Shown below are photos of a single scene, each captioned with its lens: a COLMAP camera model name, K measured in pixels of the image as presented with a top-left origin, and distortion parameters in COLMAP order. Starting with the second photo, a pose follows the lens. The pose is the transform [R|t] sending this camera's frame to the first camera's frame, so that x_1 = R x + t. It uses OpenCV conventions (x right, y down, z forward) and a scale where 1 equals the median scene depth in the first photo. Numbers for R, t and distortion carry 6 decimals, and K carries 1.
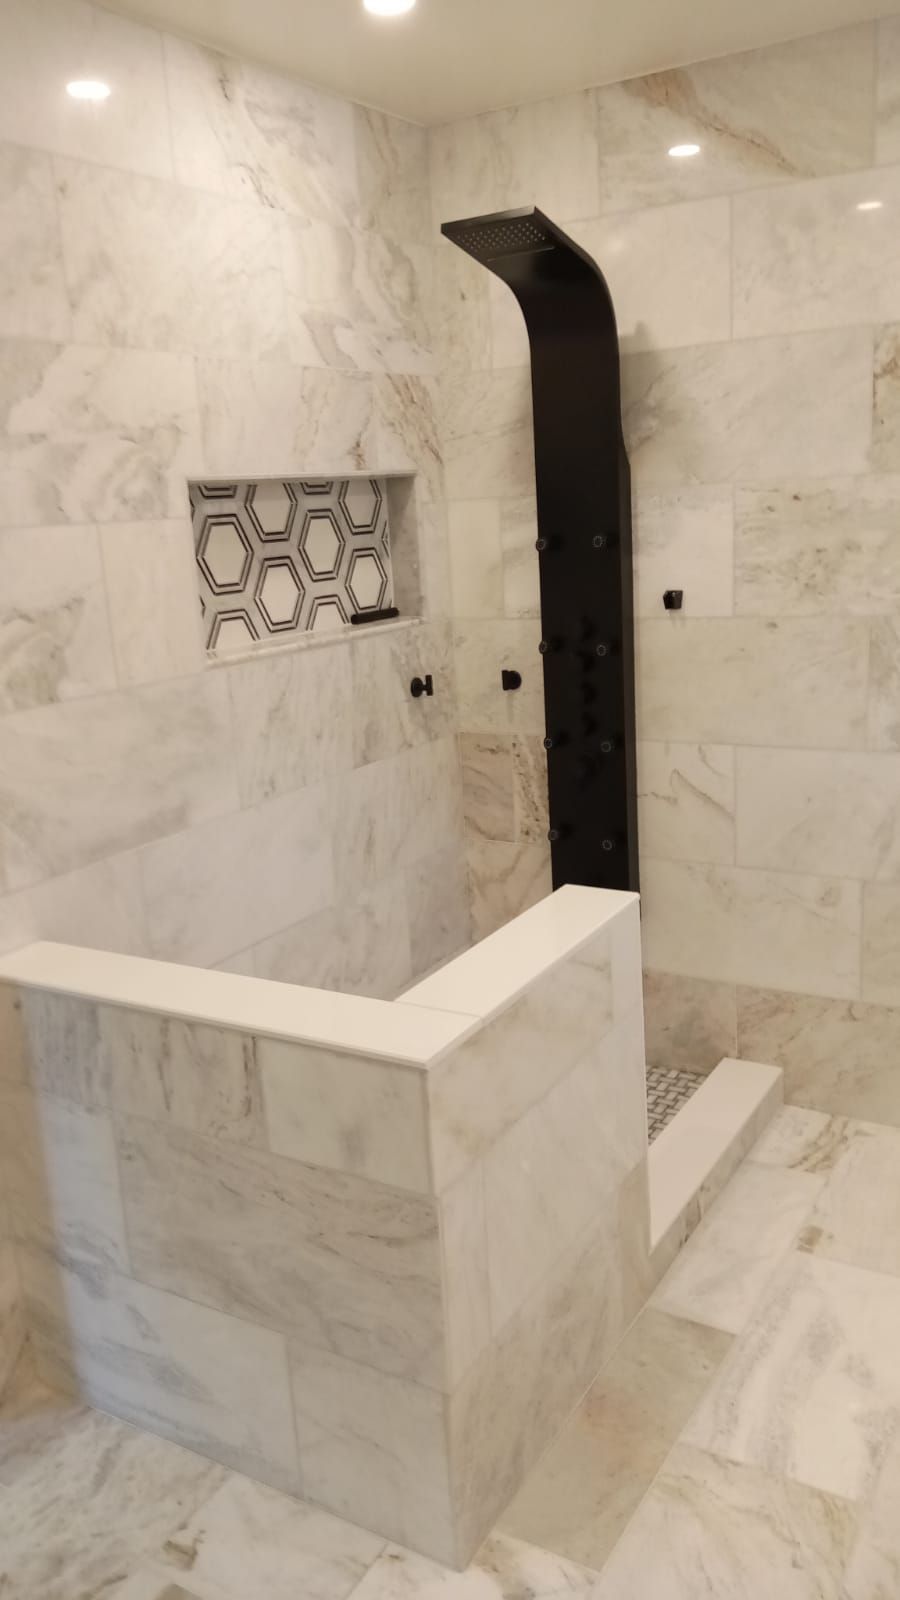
lens RADIAL K [[1256.9, 0, 441.8], [0, 1256.9, 800.8], [0, 0, 1]] dist [0.057924, -0.117630]
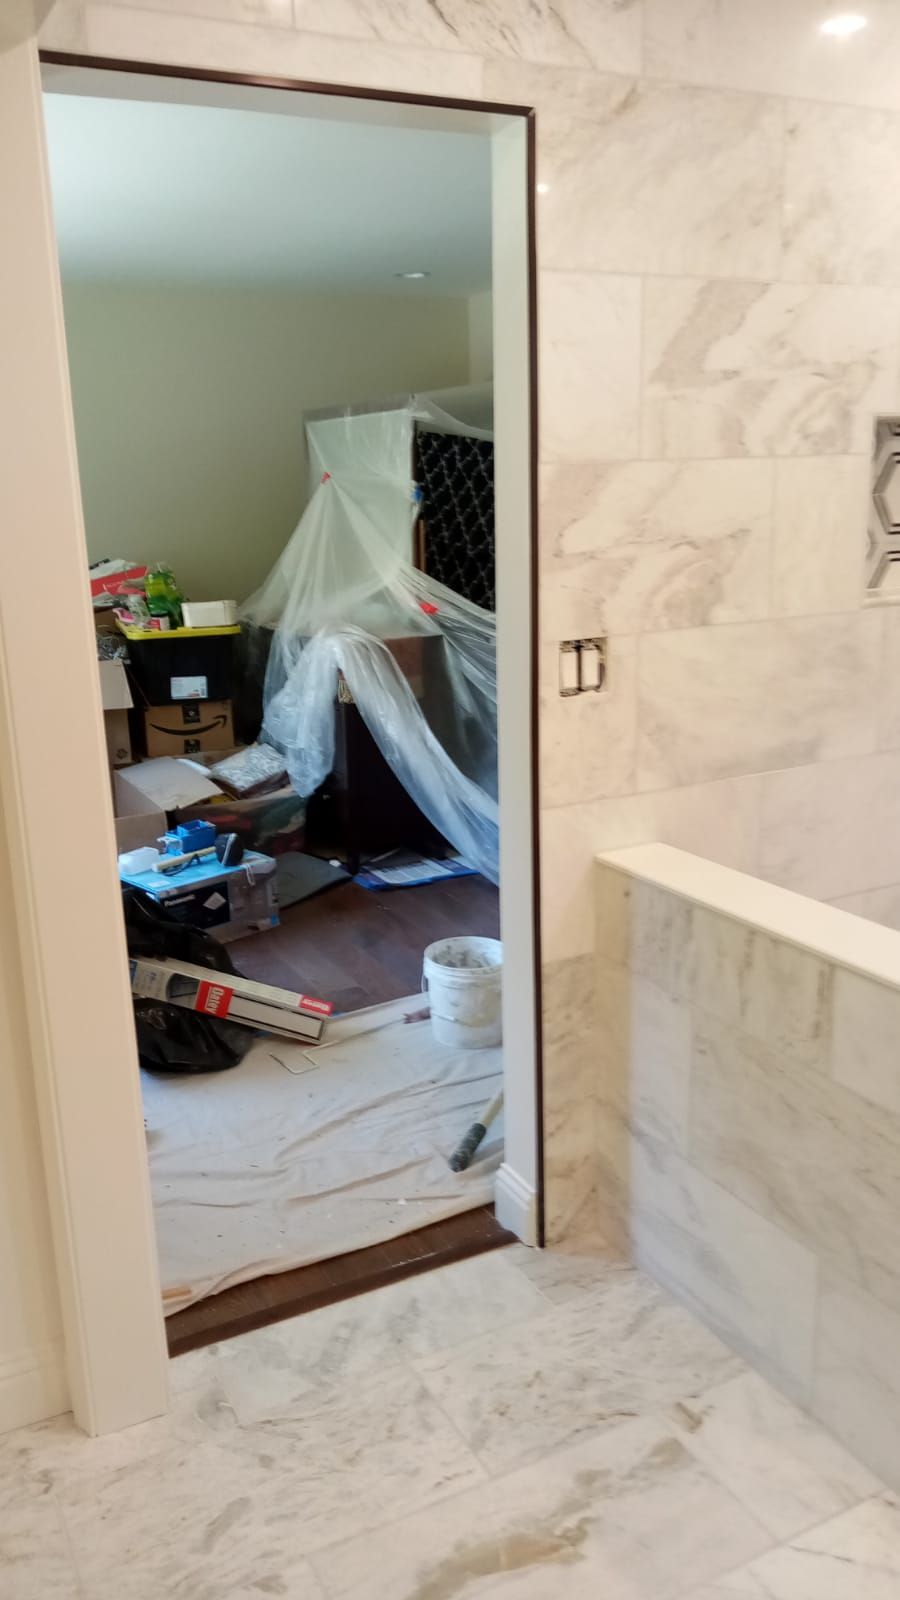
lens RADIAL K [[1266.5, 0, 424.8], [0, 1266.5, 802.8], [0, 0, 1]] dist [0.070511, -0.144887]
pose [[0.851244, 0.162666, -0.498922, 0.052020], [-0.141200, 0.986680, 0.080782, 0.016386], [0.505416, 0.001683, 0.862874, -0.050184]]
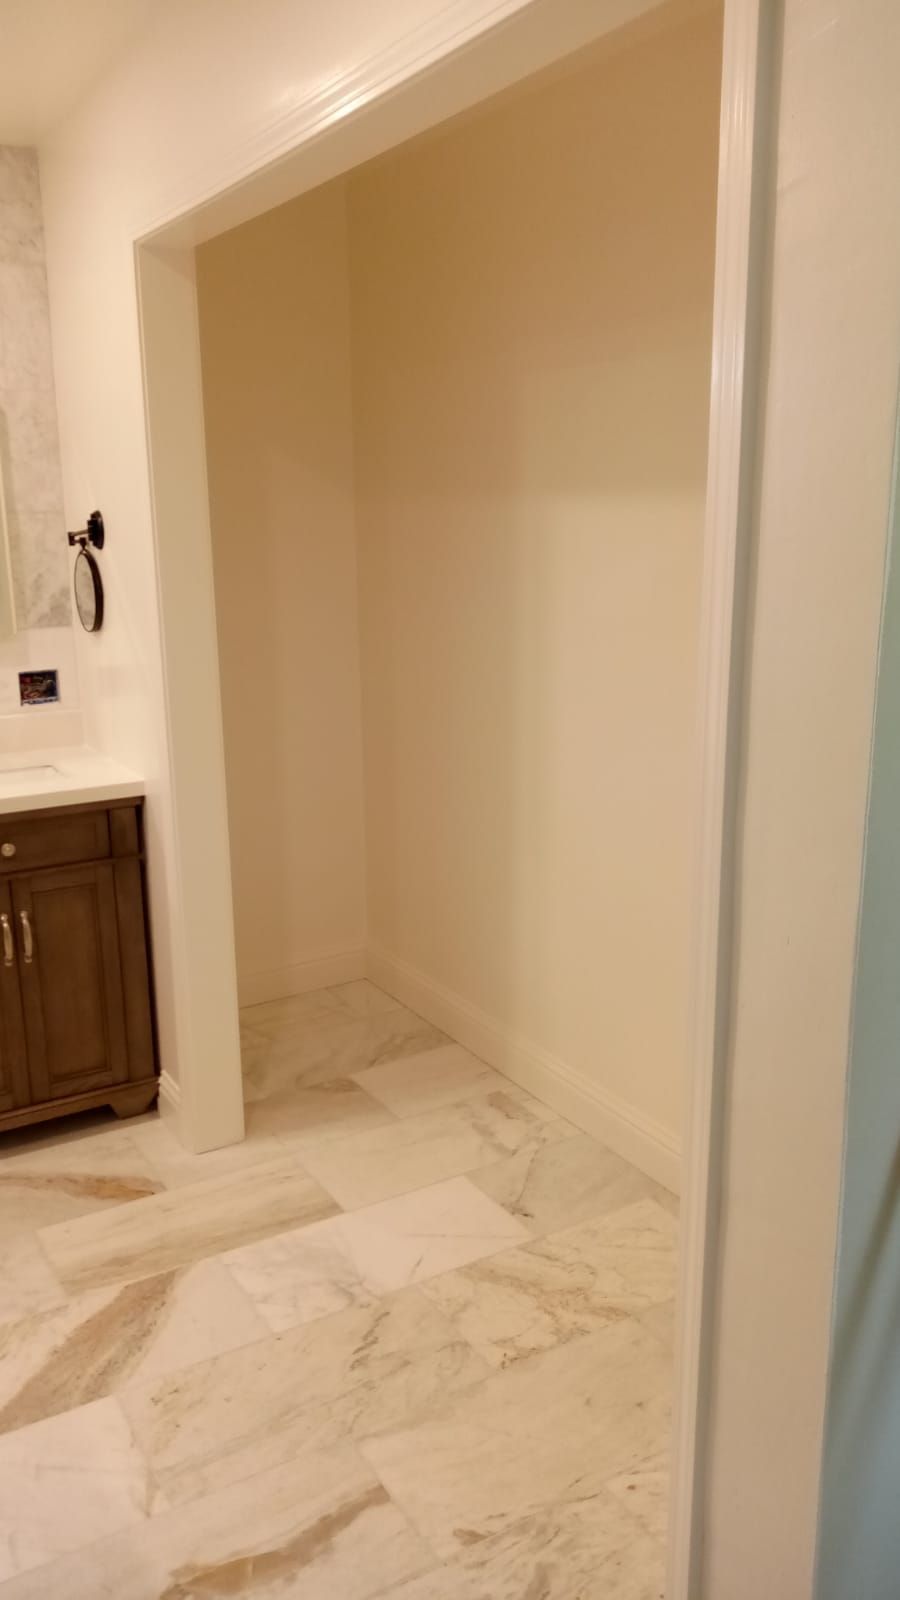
lens RADIAL K [[1270.4, 0, 438.7], [0, 1270.4, 799.8], [0, 0, 1]] dist [0.094024, -0.168758]
pose [[-0.881155, -0.033433, 0.471644, -0.725130], [0.180490, 0.898180, 0.400870, -0.223371], [-0.437023, 0.438356, -0.785401, 1.065386]]
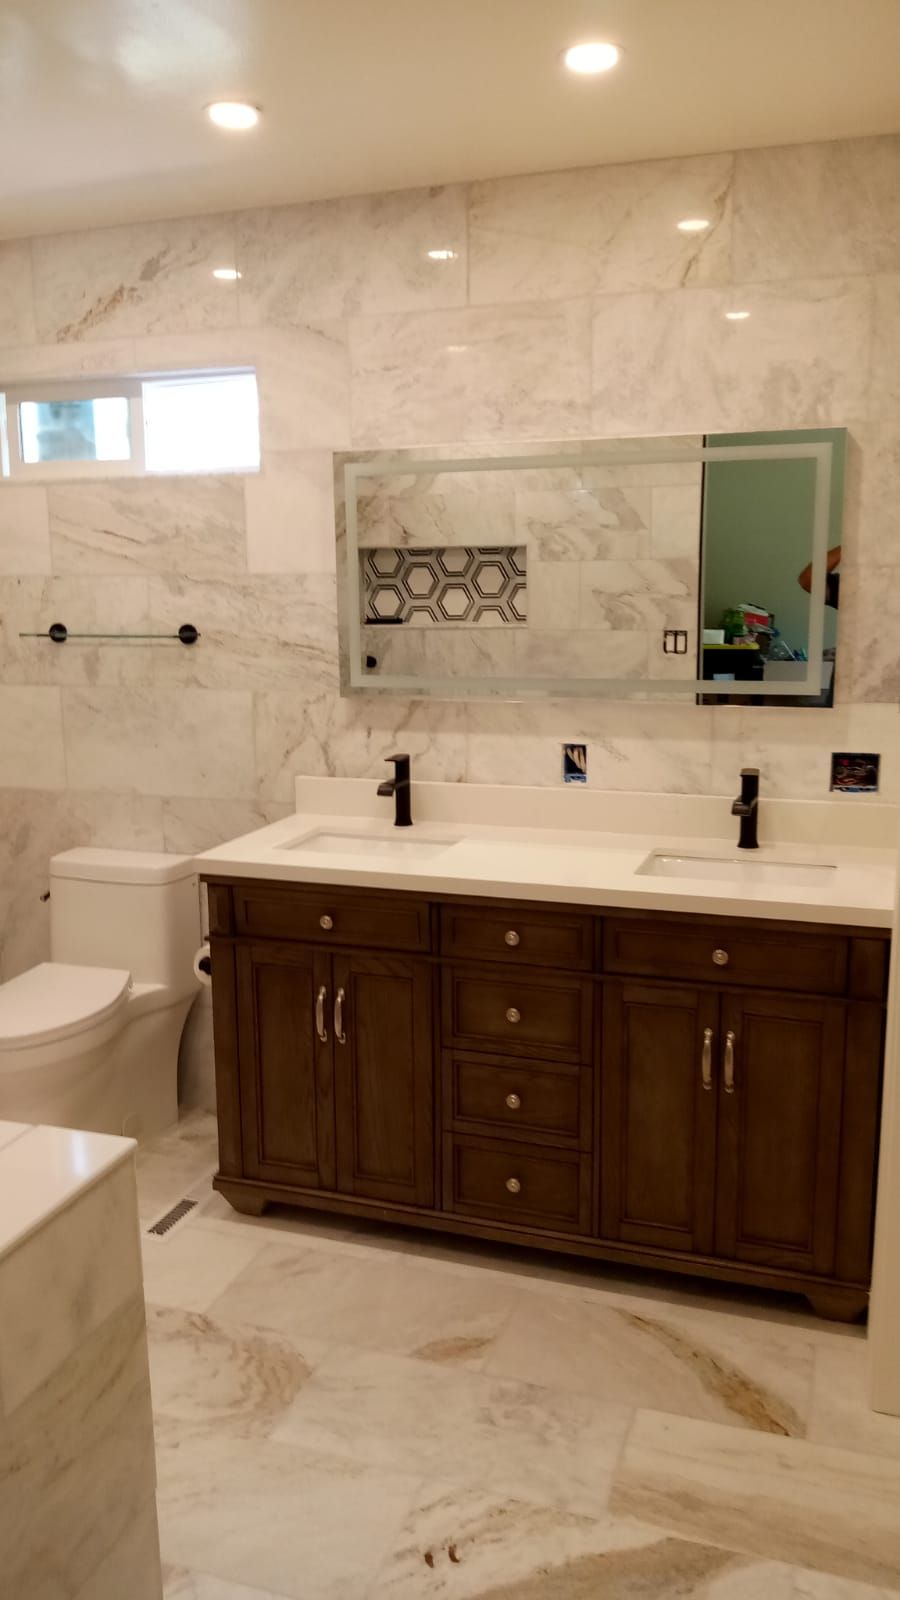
lens RADIAL K [[1270.4, 0, 438.7], [0, 1270.4, 799.8], [0, 0, 1]] dist [0.094024, -0.168758]
pose [[-0.221654, -0.113982, 0.968441, -0.734372], [0.251394, 0.952893, 0.169690, -0.113684], [-0.942163, 0.281073, -0.182558, 0.648695]]
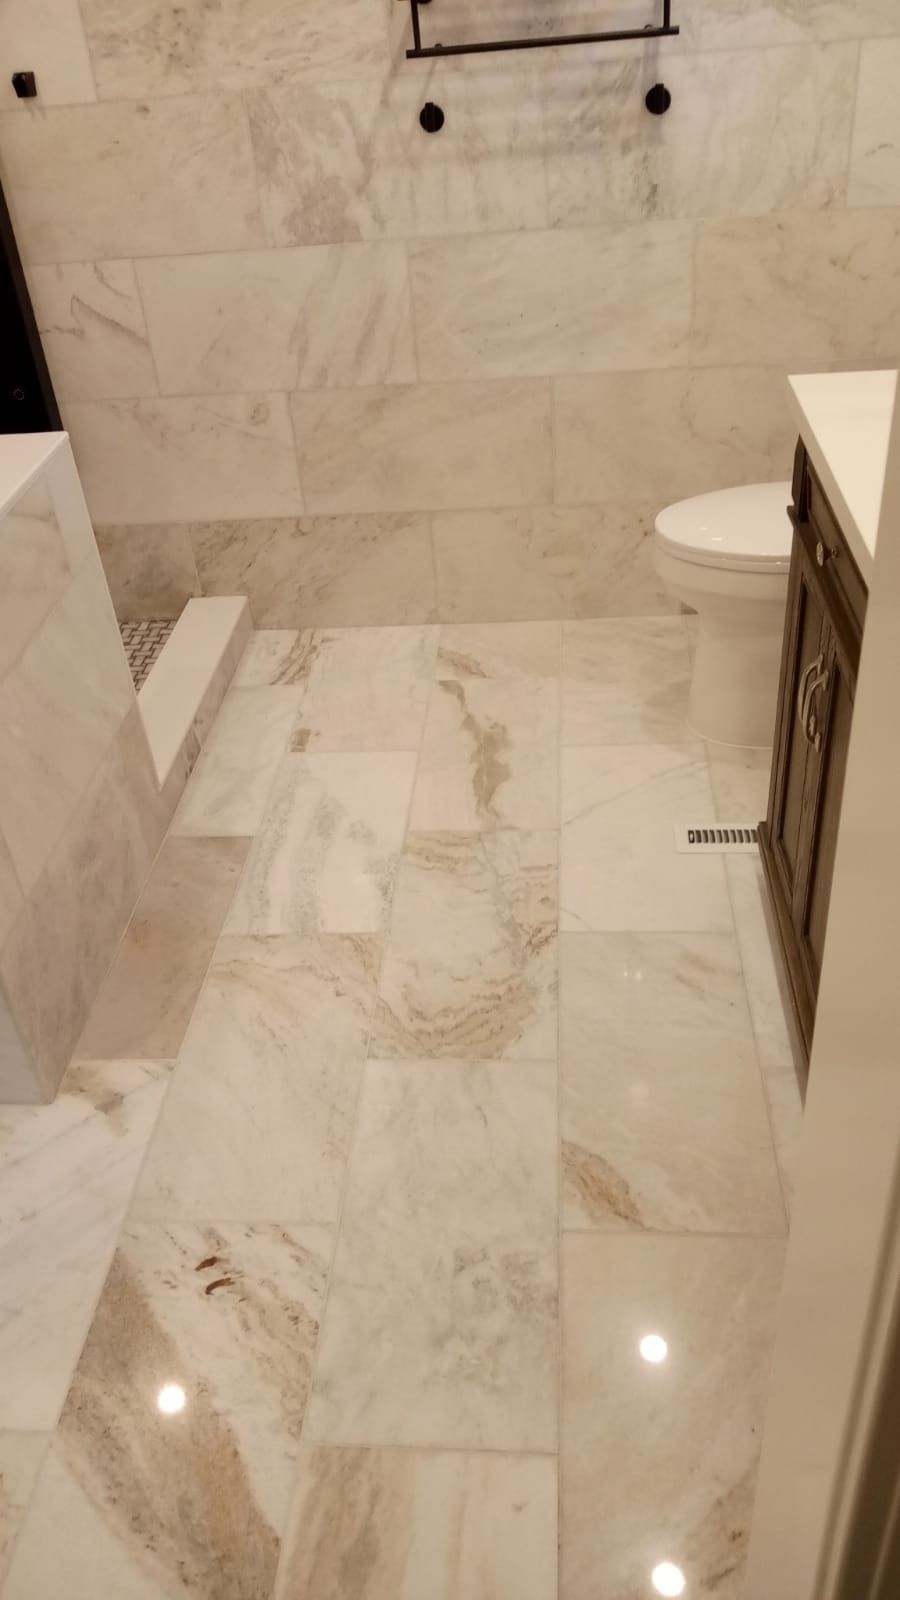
lens RADIAL K [[1256.9, 0, 441.8], [0, 1256.9, 800.8], [0, 0, 1]] dist [0.057924, -0.117630]
pose [[0.892303, -0.267173, 0.363887, -0.008588], [0.132867, 0.925788, 0.353924, 0.032559], [-0.431442, -0.267459, 0.861582, 0.004697]]
